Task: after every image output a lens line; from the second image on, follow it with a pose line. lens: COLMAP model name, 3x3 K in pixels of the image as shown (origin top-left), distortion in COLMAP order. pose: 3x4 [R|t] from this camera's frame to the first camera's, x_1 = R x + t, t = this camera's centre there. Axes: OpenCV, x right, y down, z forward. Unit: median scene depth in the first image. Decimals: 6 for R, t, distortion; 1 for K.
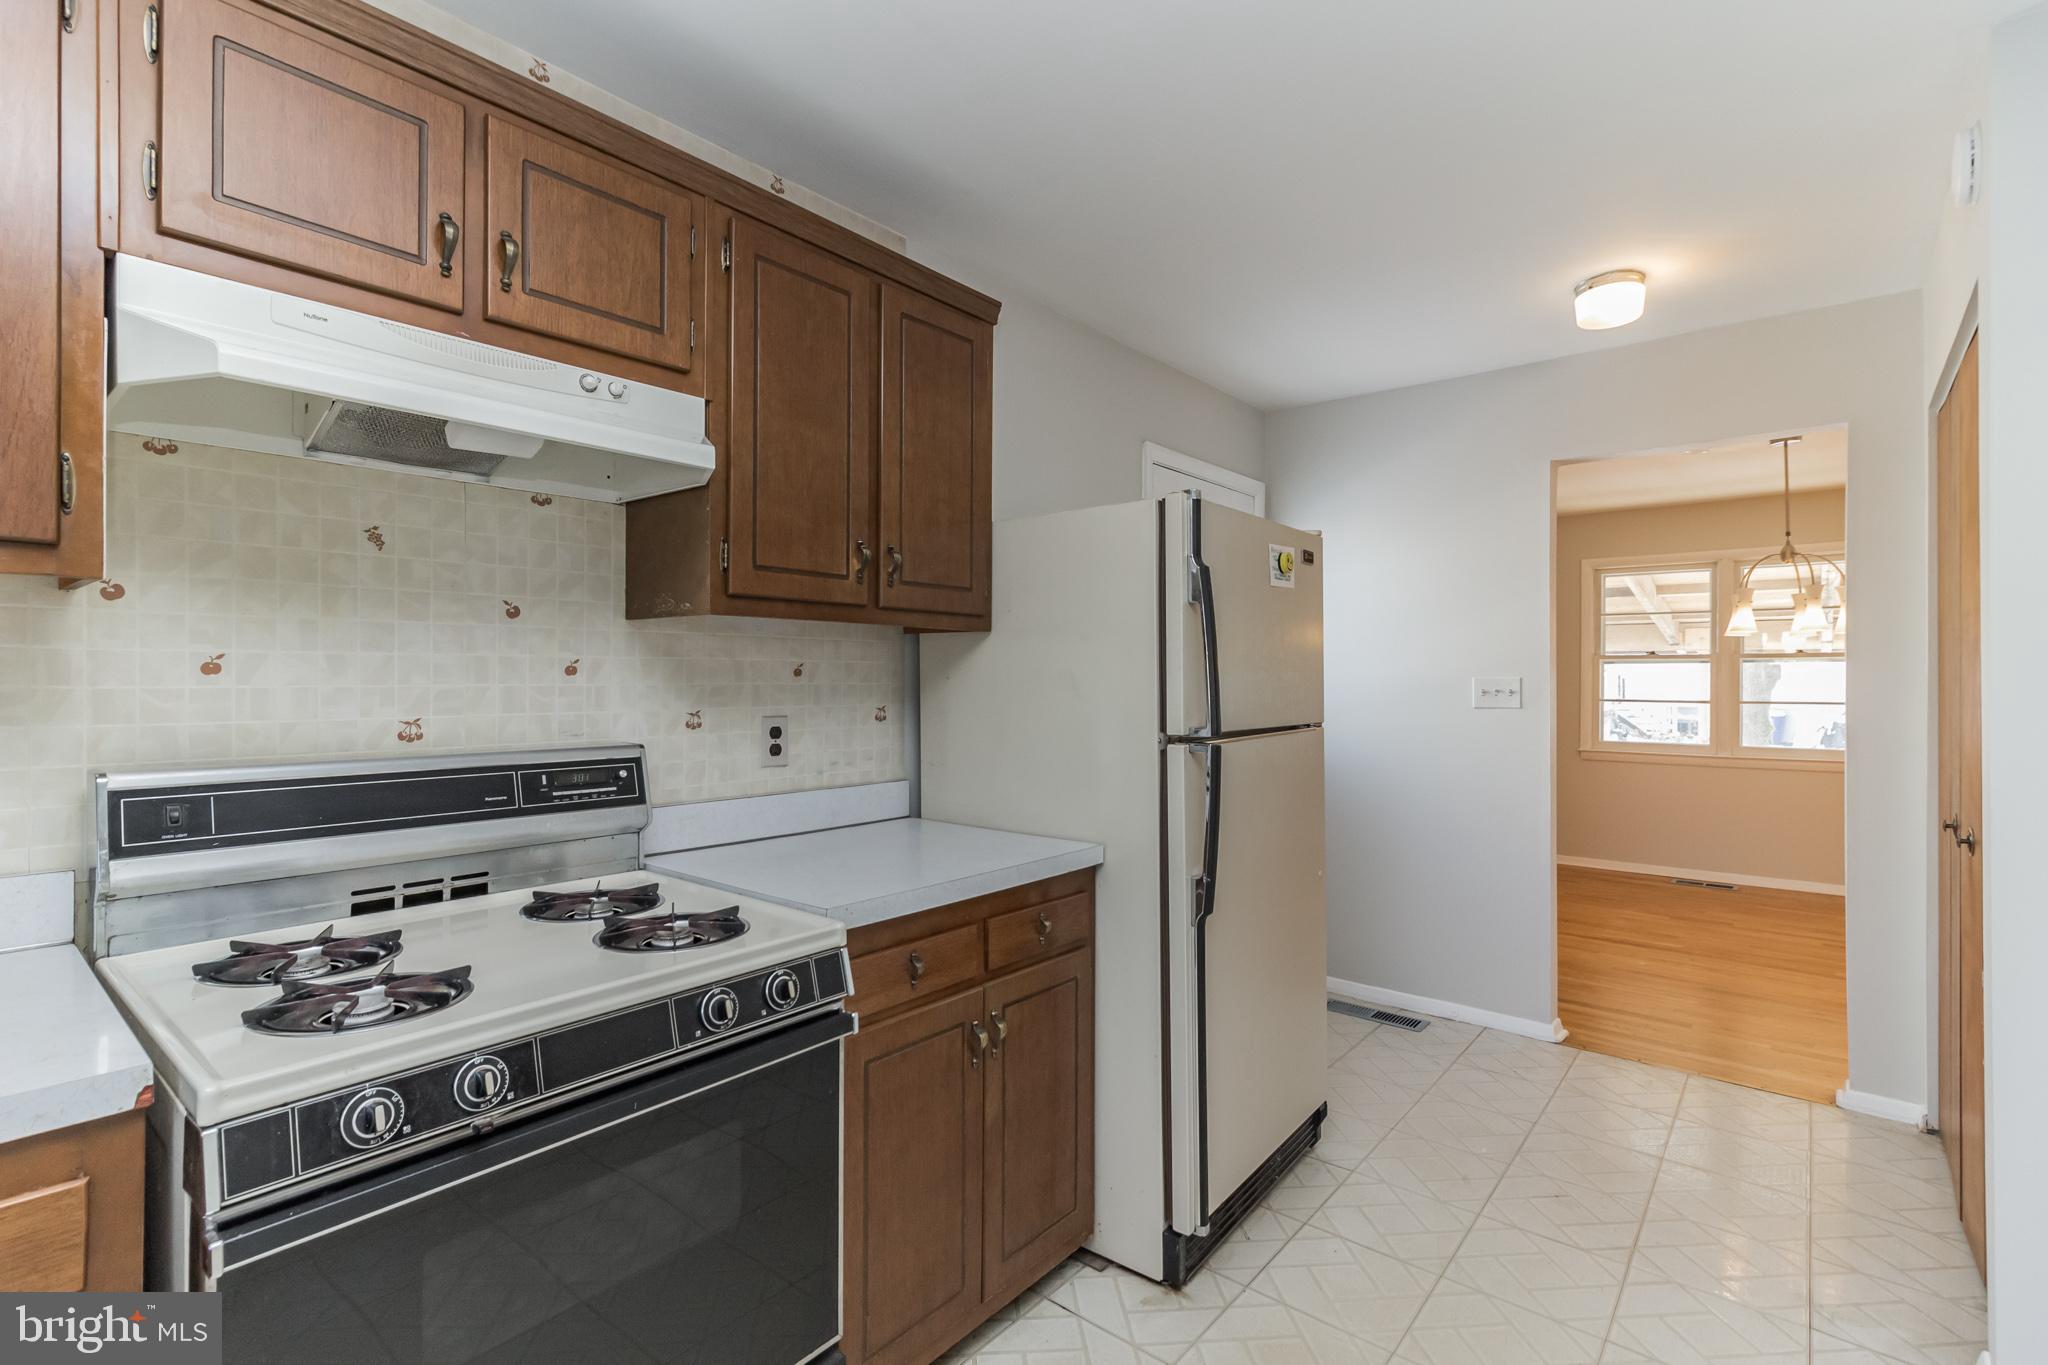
lens RADIAL K [[956.7, 0, 1000.1], [0, 956.7, 677.8], [0, 0, 1]] dist [0.002290, 0.000315]
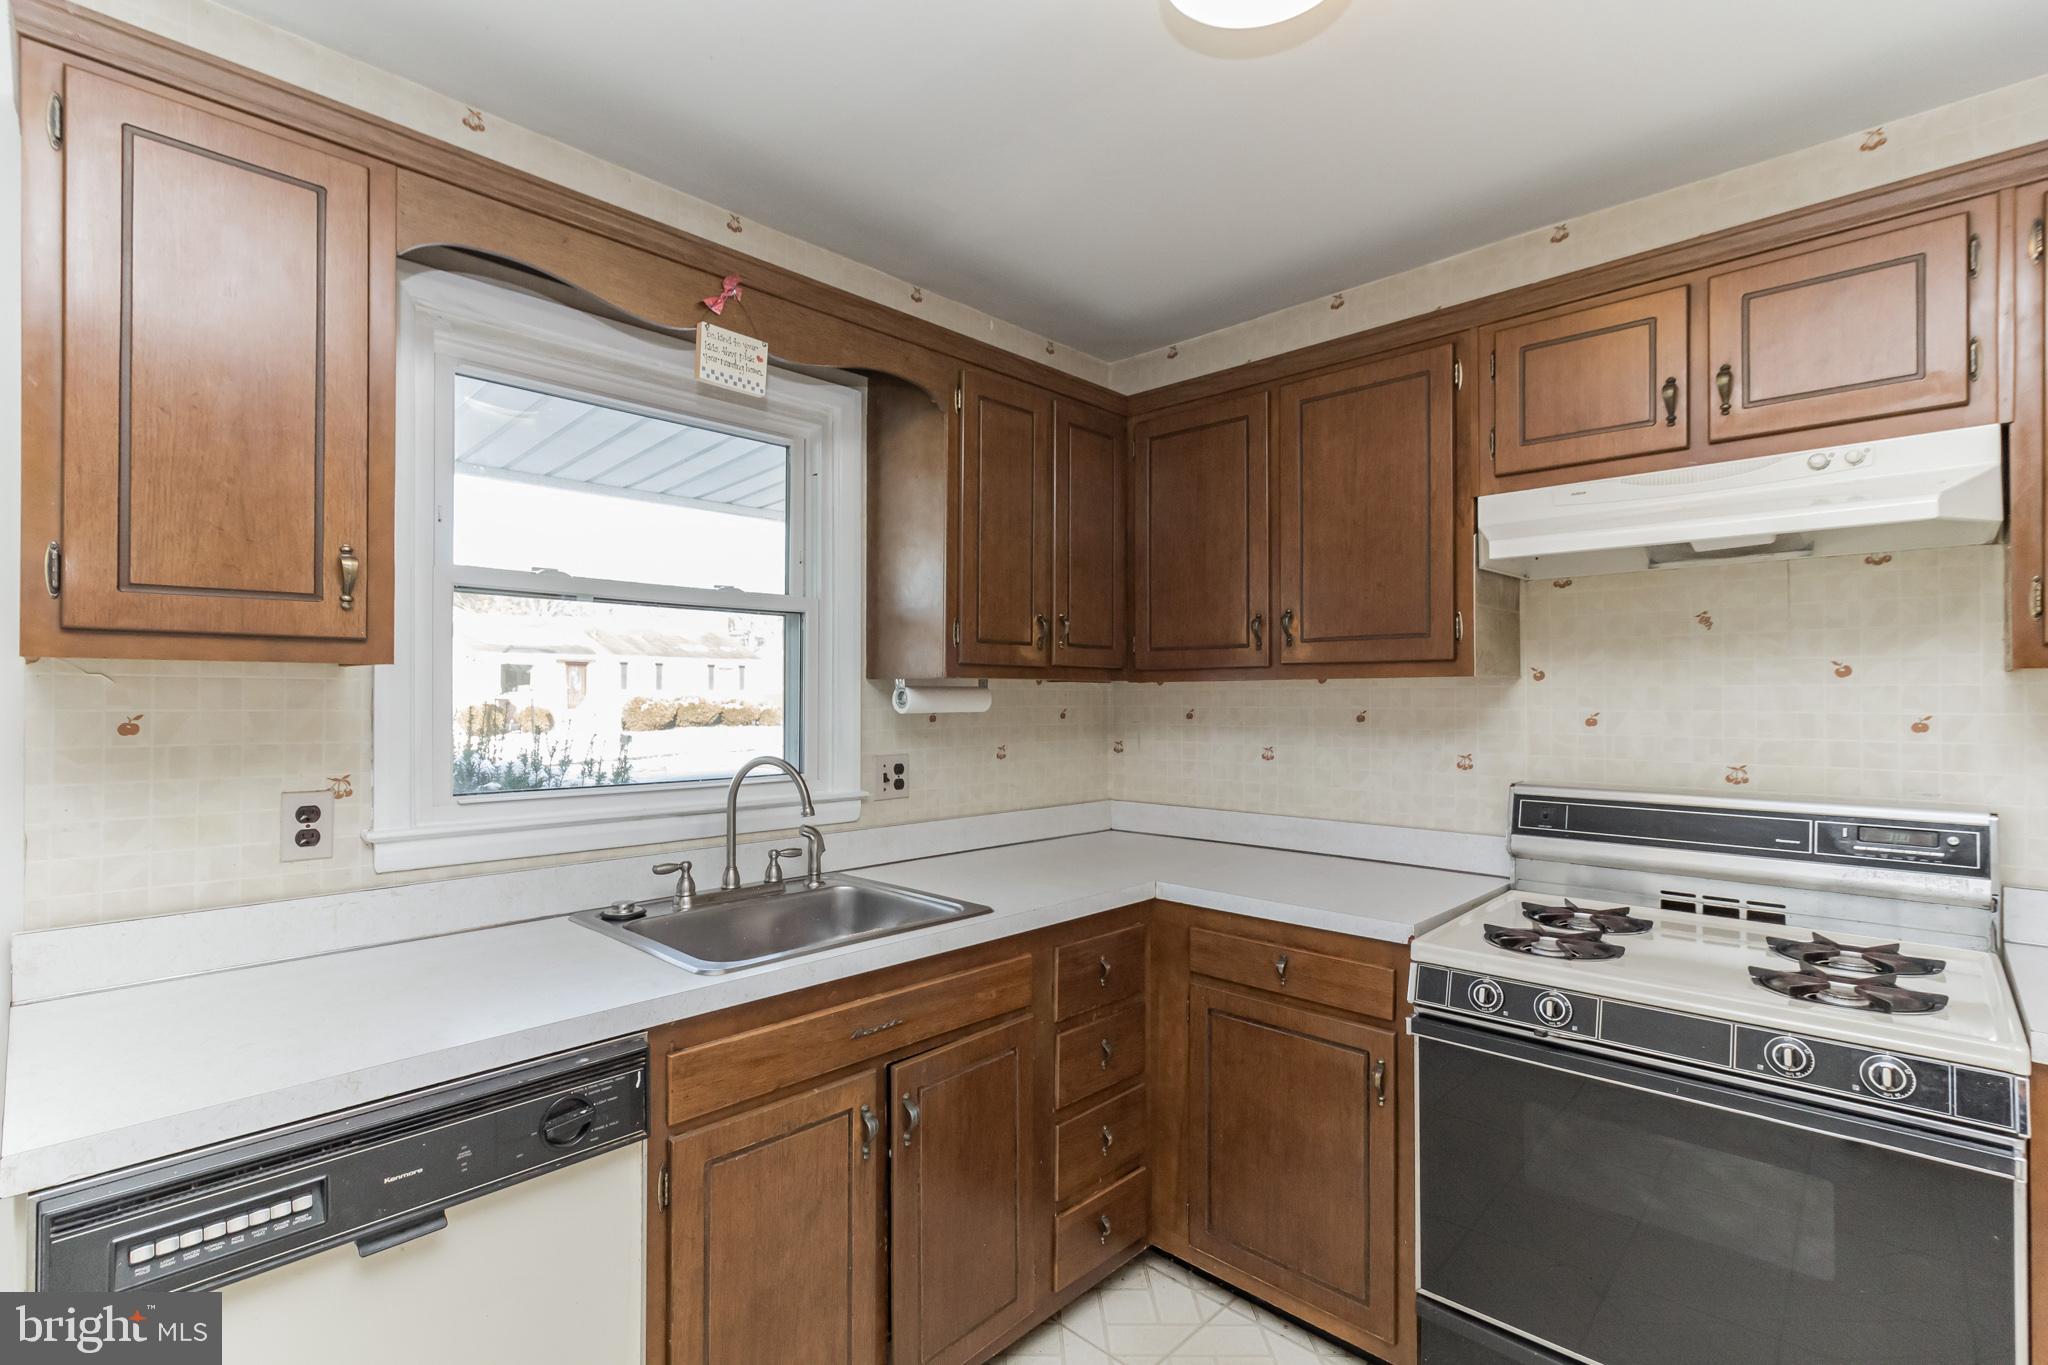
lens RADIAL K [[944.7, 0, 1024.0], [0, 944.7, 682.5], [0, 0, 1]] dist [0.014690, 0.000245]
pose [[-0.054081, -0.017875, -0.998377, 0.589763], [0.000182, 0.999840, -0.017911, -0.037293], [0.998537, -0.001151, -0.054069, 0.147019]]
